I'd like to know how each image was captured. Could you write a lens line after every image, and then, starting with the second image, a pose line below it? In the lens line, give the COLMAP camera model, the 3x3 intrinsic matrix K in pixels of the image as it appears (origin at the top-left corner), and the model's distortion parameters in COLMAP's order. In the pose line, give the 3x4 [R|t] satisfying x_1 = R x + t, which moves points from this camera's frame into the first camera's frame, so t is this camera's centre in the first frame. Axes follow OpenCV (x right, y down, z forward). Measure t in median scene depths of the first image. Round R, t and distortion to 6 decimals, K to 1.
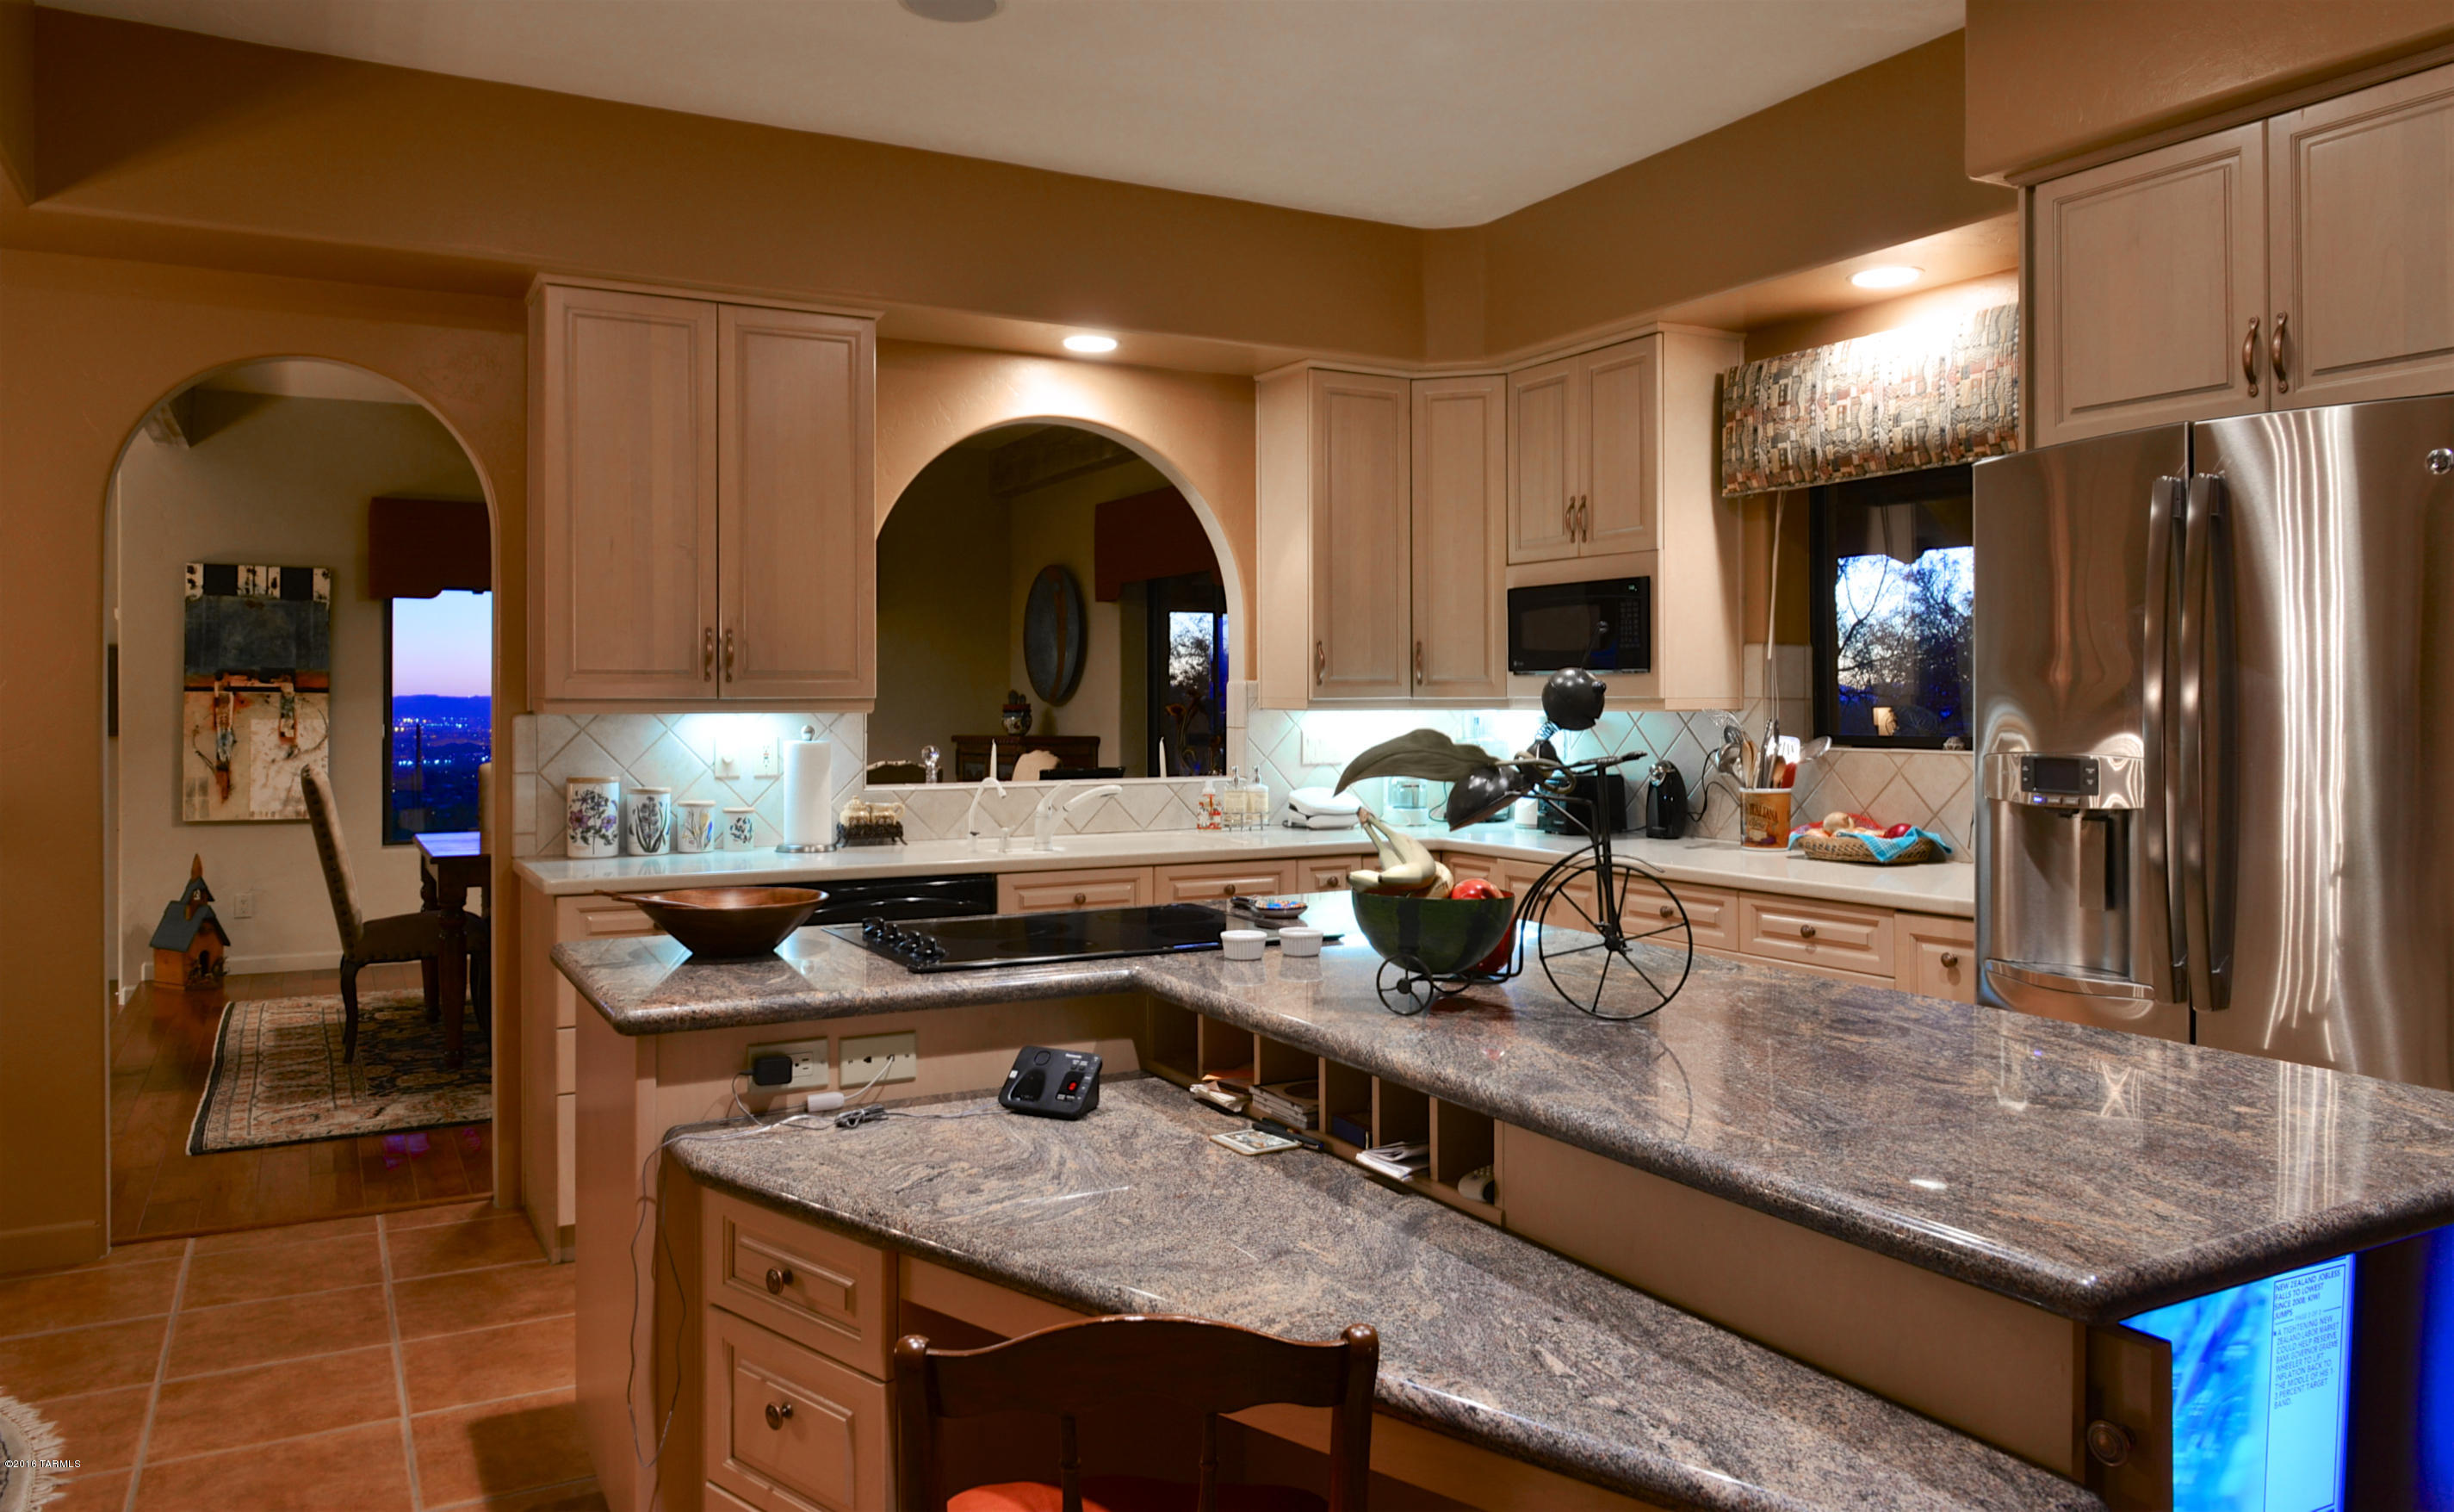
lens RADIAL K [[1682.1, 0, 1231.1], [0, 1682.1, 729.2], [0, 0, 1]] dist [-0.009095, 0.002724]
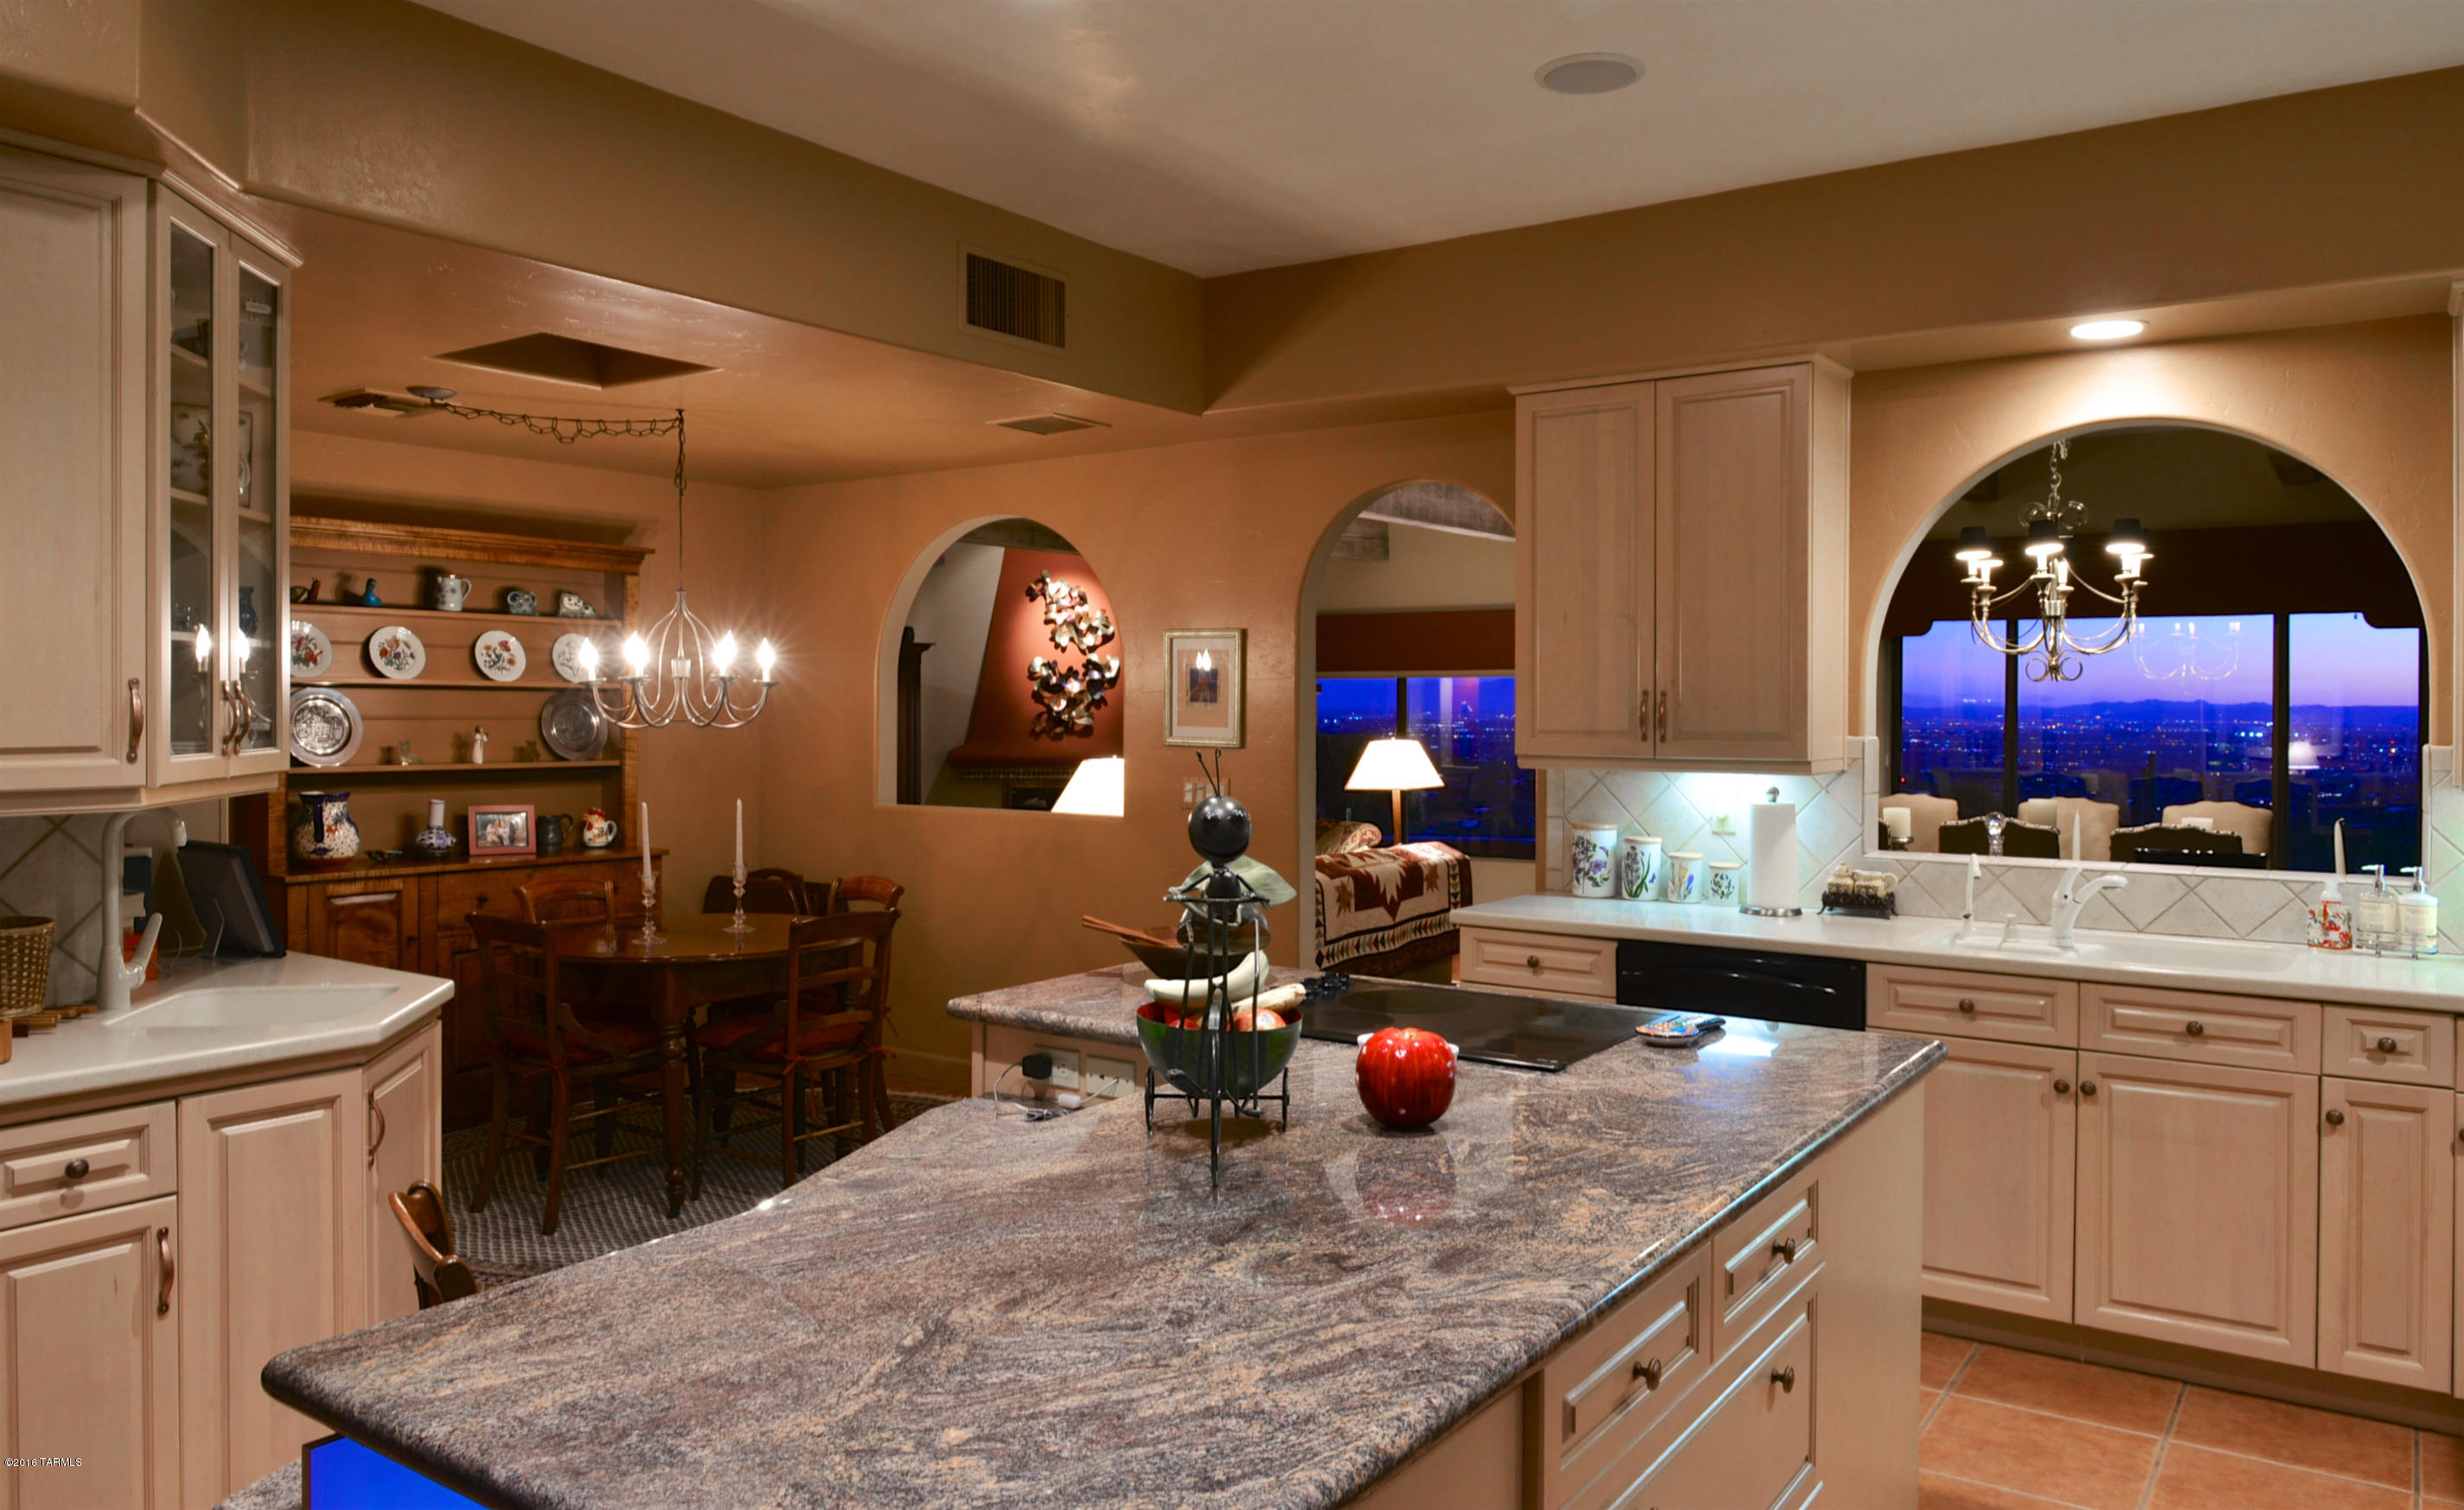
lens RADIAL K [[1691.1, 0, 1239.7], [0, 1691.1, 744.1], [0, 0, 1]] dist [-0.005511, -0.001811]
pose [[0.447839, 0.024362, -0.893782, 0.511998], [-0.020547, 0.999645, 0.016953, -0.038700], [0.893878, 0.010772, 0.448181, 0.291844]]
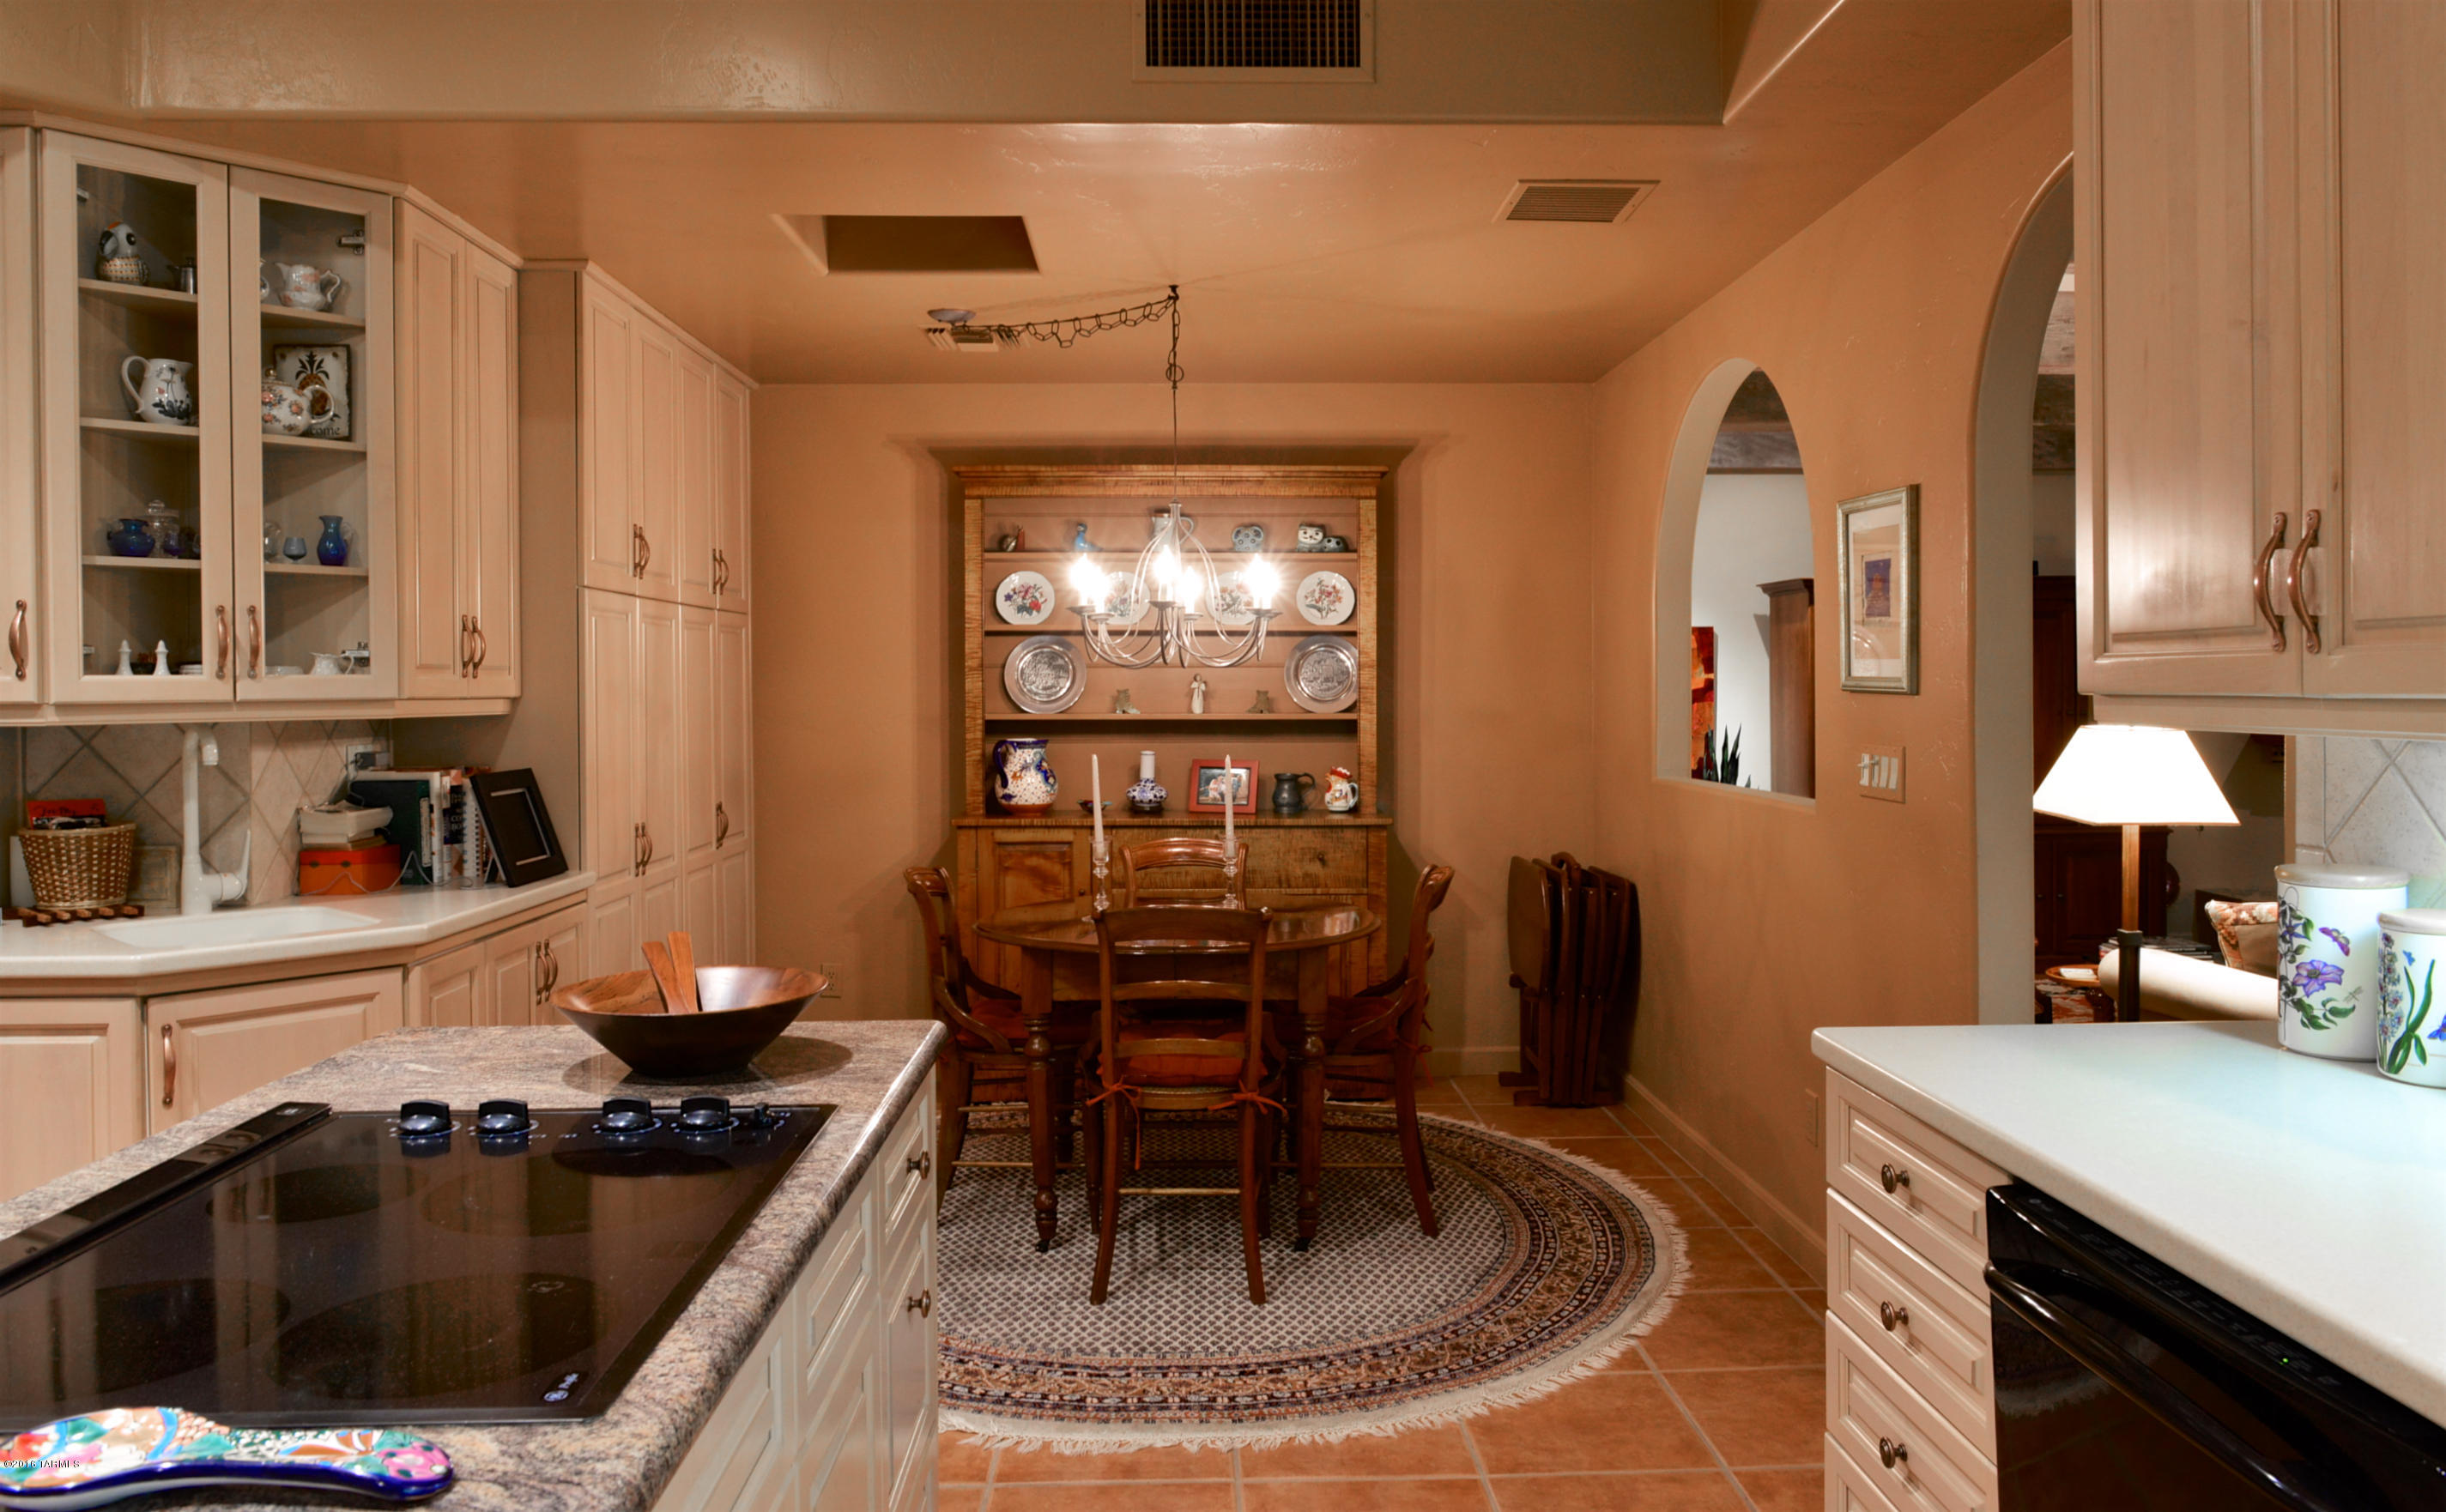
lens RADIAL K [[1676.5, 0, 1248.0], [0, 1676.5, 711.6], [0, 0, 1]] dist [-0.009095, 0.002724]
pose [[-0.445110, 0.017717, -0.895301, 0.138344], [-0.010020, 0.999643, 0.024764, -0.021107], [0.895420, 0.019993, -0.444774, 0.940913]]
